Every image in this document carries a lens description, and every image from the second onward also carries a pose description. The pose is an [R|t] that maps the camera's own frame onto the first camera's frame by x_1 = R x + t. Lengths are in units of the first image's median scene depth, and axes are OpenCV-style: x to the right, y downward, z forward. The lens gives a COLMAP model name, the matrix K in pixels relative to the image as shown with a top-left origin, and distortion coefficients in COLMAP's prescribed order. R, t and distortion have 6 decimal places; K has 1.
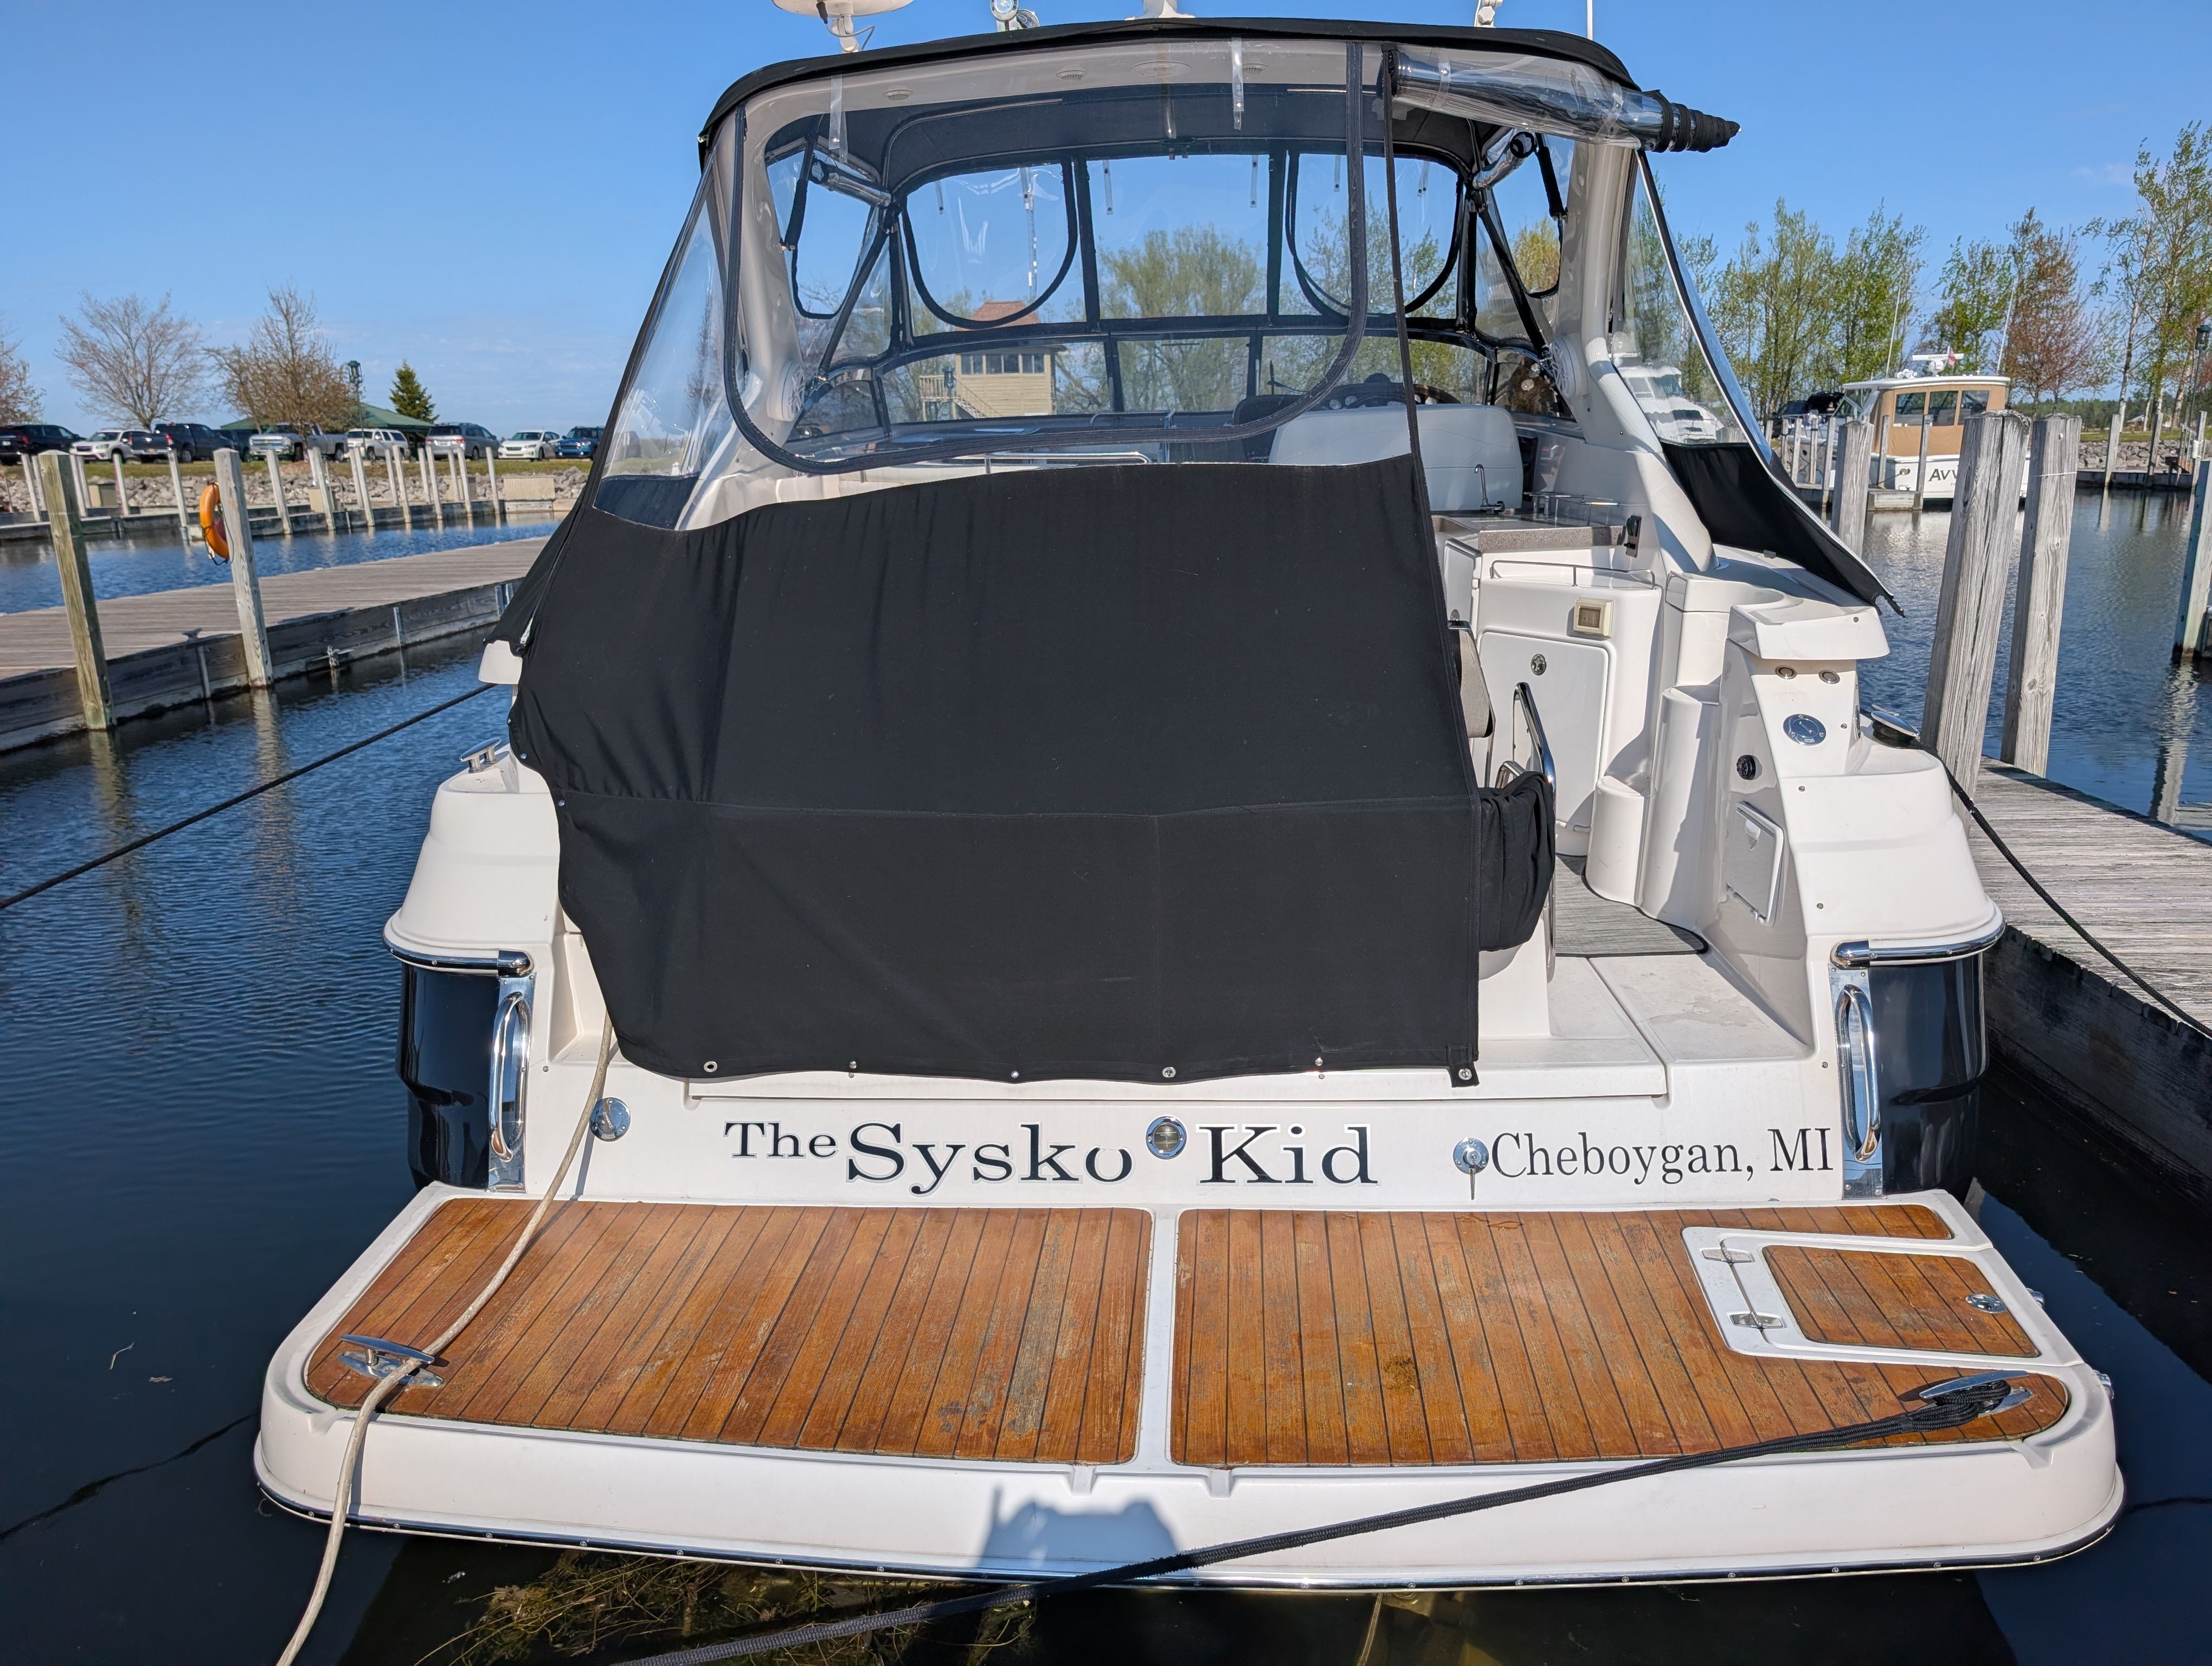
lens RADIAL K [[1645.2, 0, 1088.4], [0, 1645.2, 819.9], [0, 0, 1]] dist [0.017315, -0.005551]
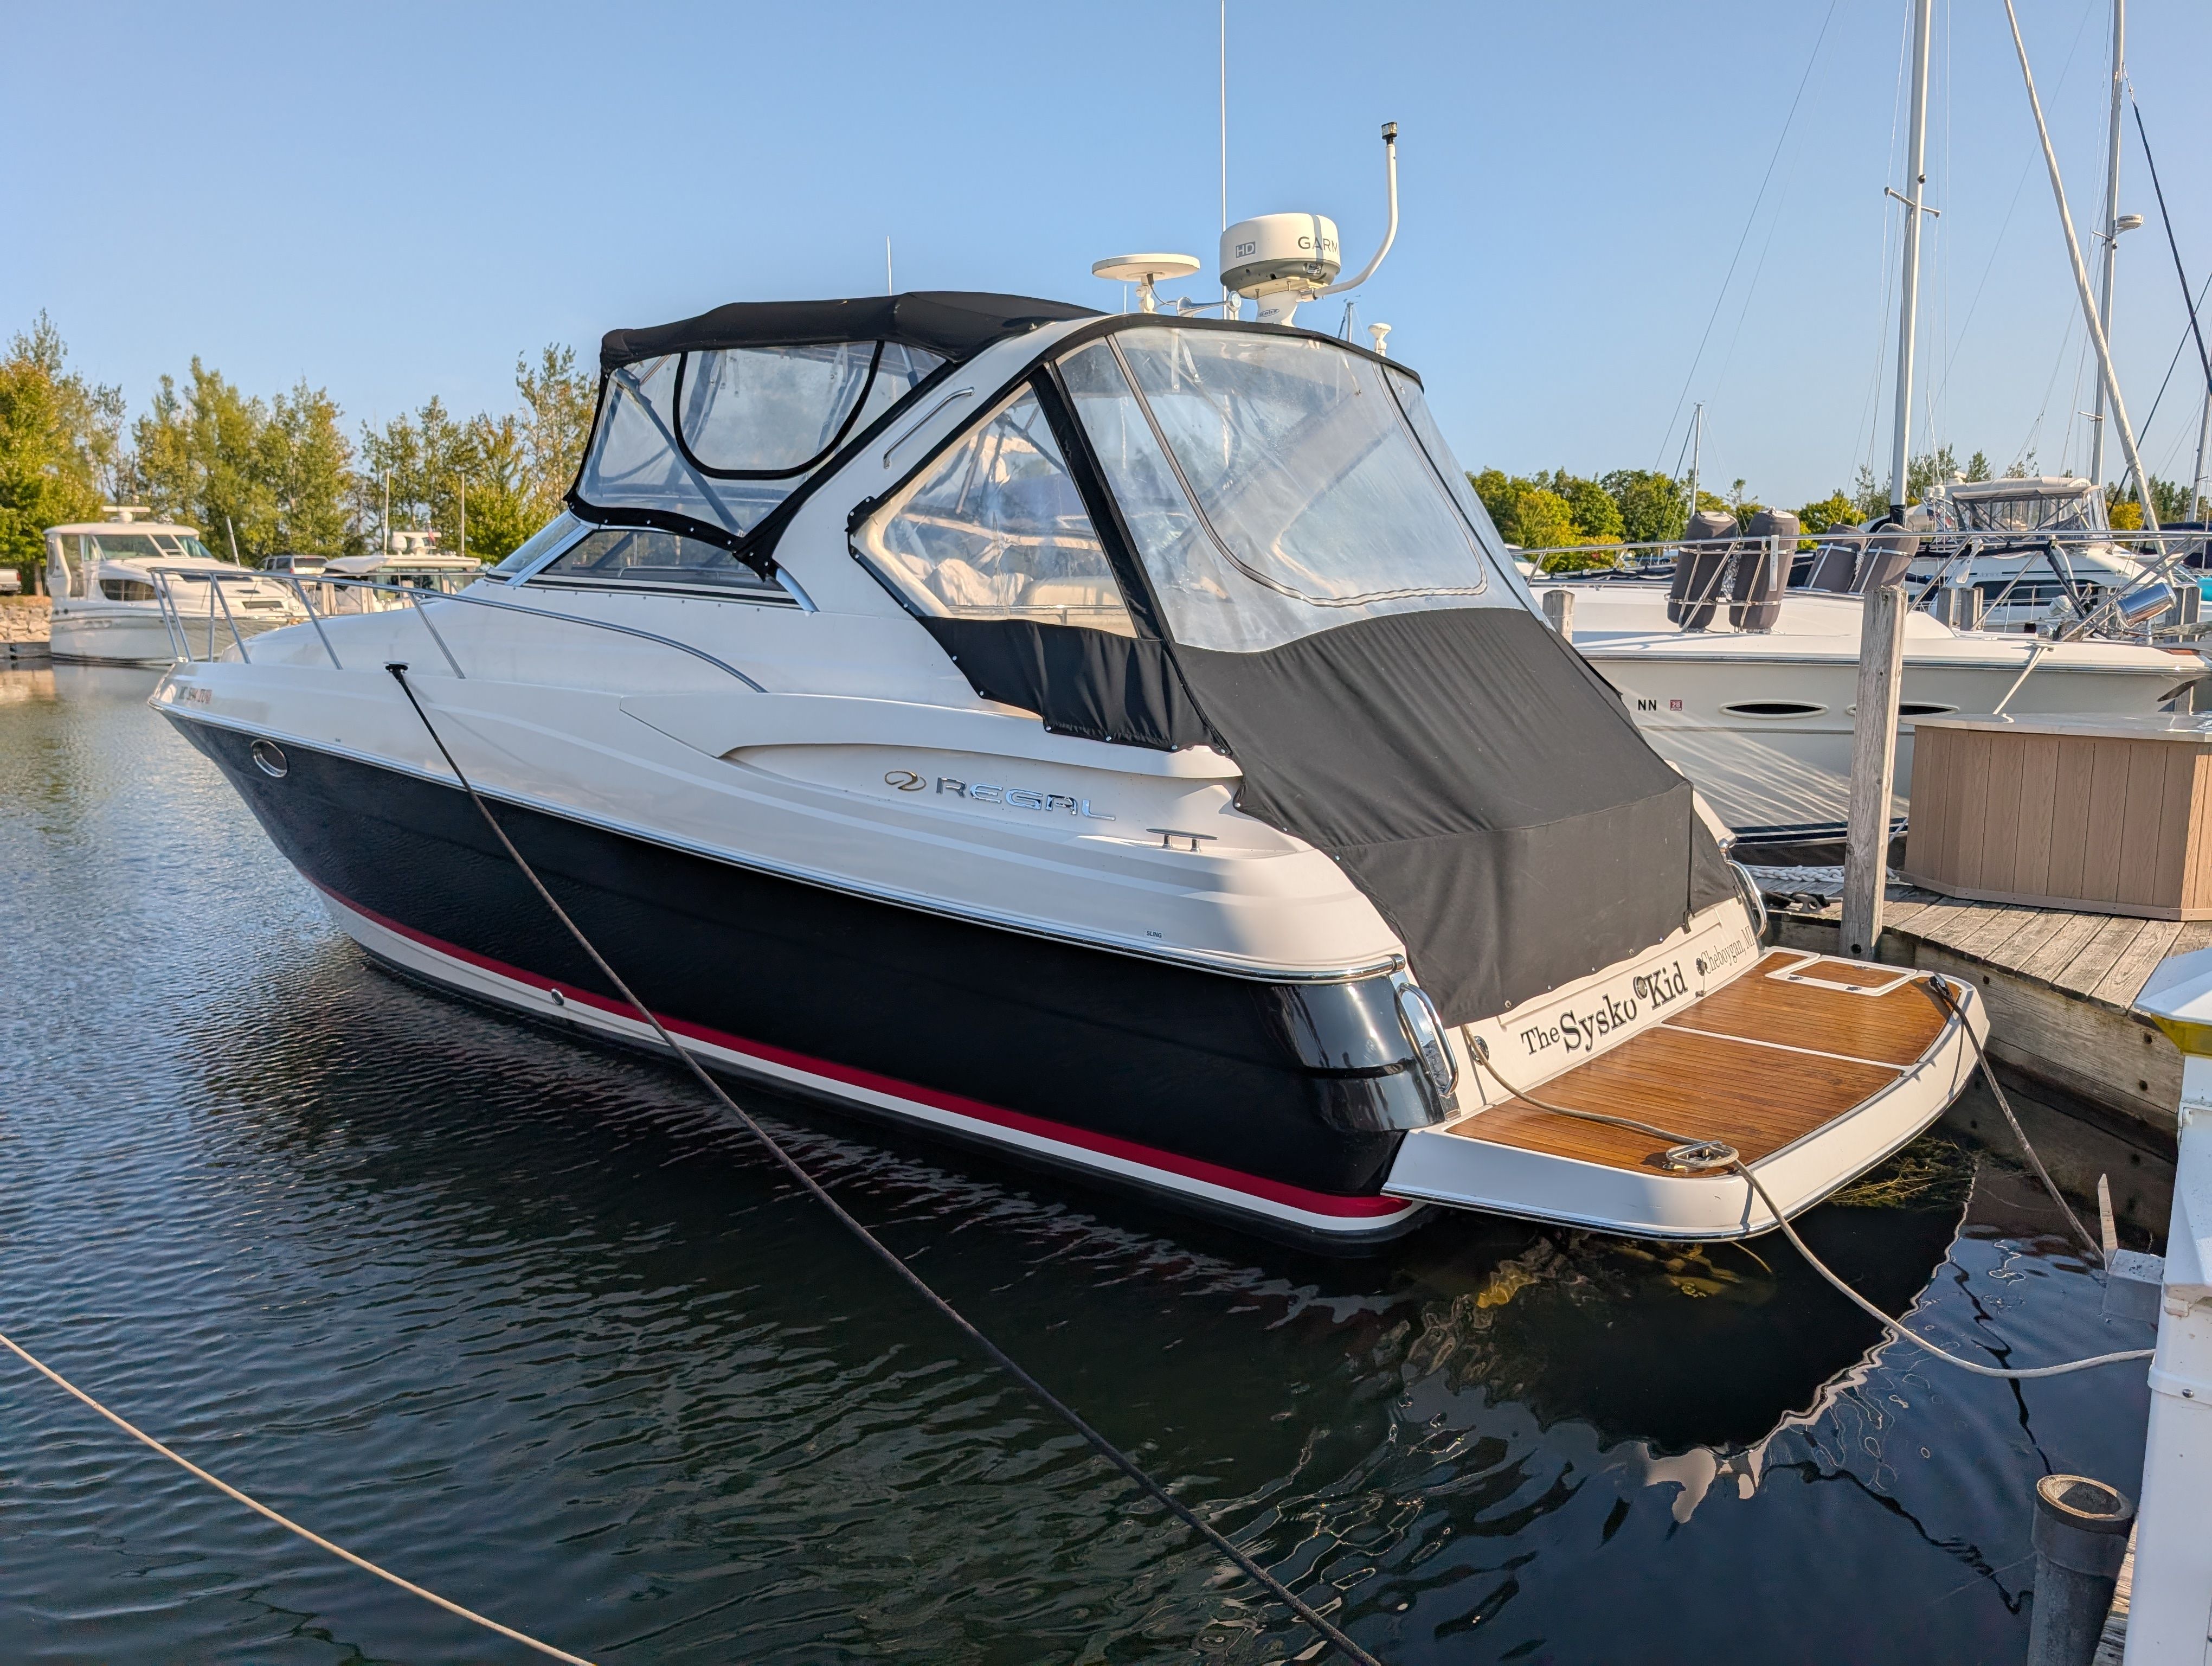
lens RADIAL K [[1664.7, 0, 1108.7], [0, 1664.7, 793.5], [0, 0, 1]] dist [0.032129, -0.002065]
pose [[0.573771, -0.078026, 0.815291, -1.711318], [0.169658, 0.985183, -0.025113, -0.062773], [-0.801251, 0.152730, 0.578507, 0.386663]]
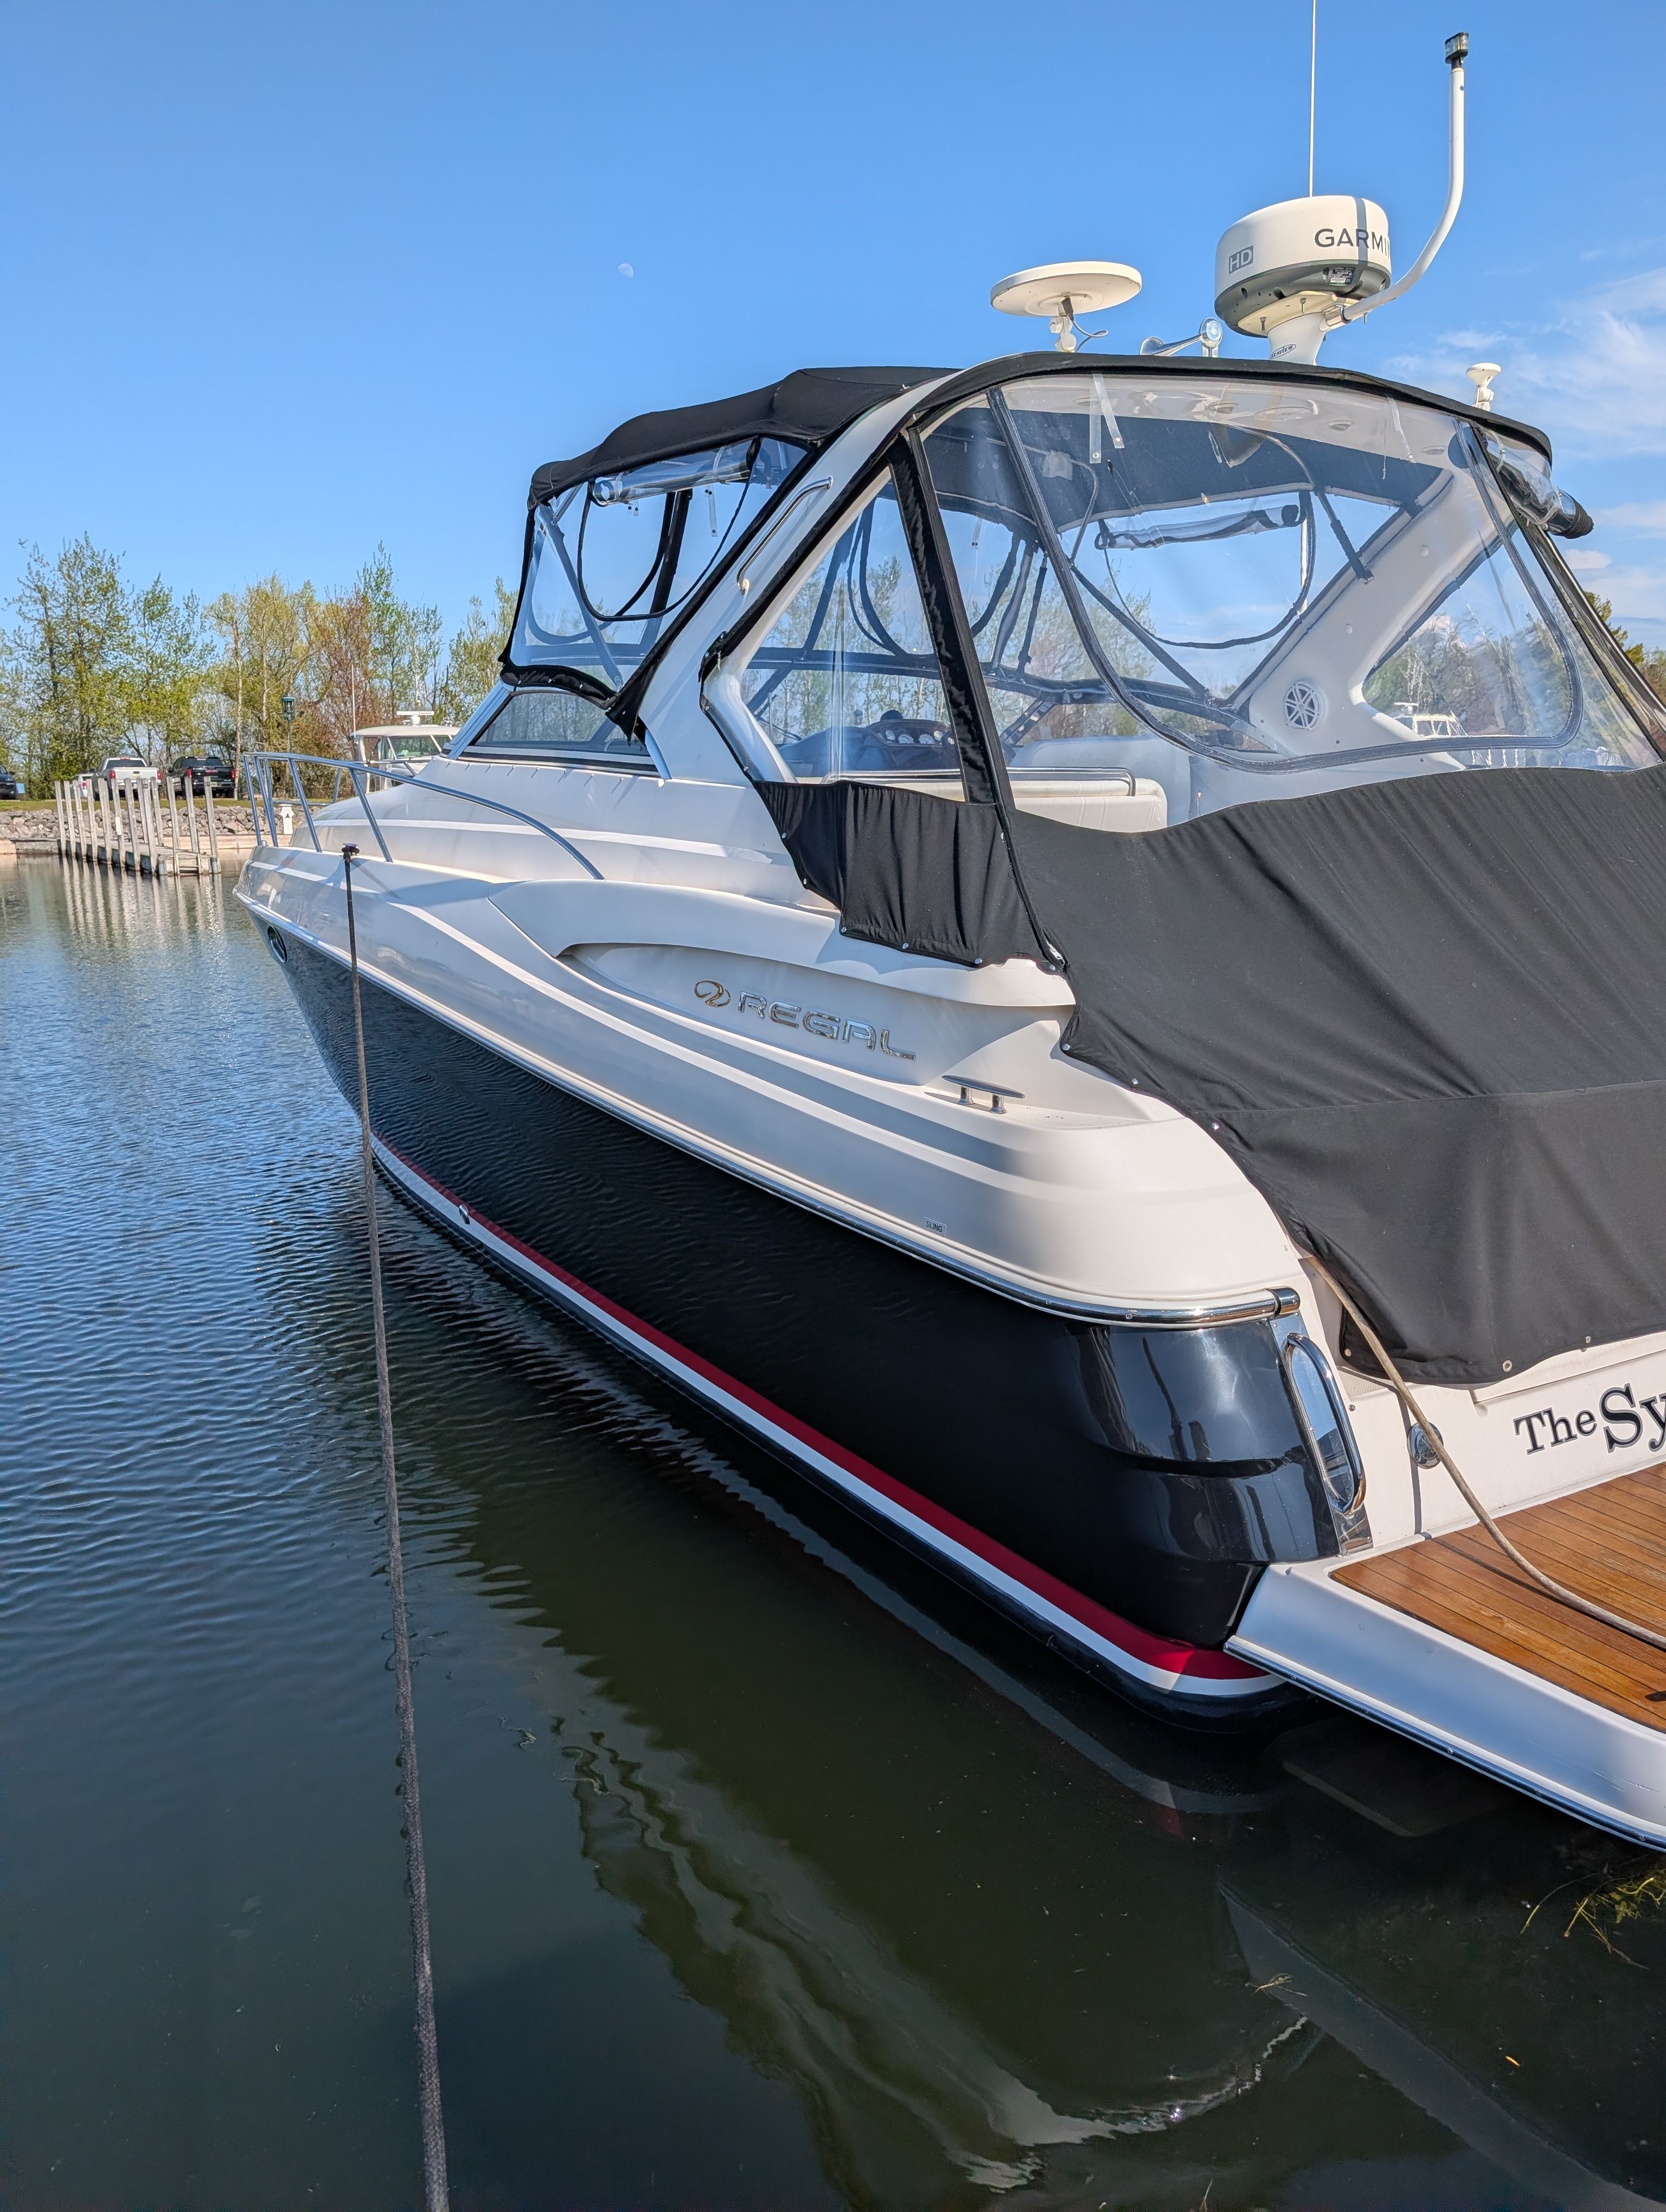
lens RADIAL K [[1664.7, 0, 823.1], [0, 1664.7, 1058.7], [0, 0, 1]] dist [0.032129, -0.002065]
pose [[0.816645, -0.083443, 0.571076, -1.122485], [0.124589, 0.991651, -0.033268, -0.047606], [-0.563532, 0.098318, 0.820223, 0.403587]]
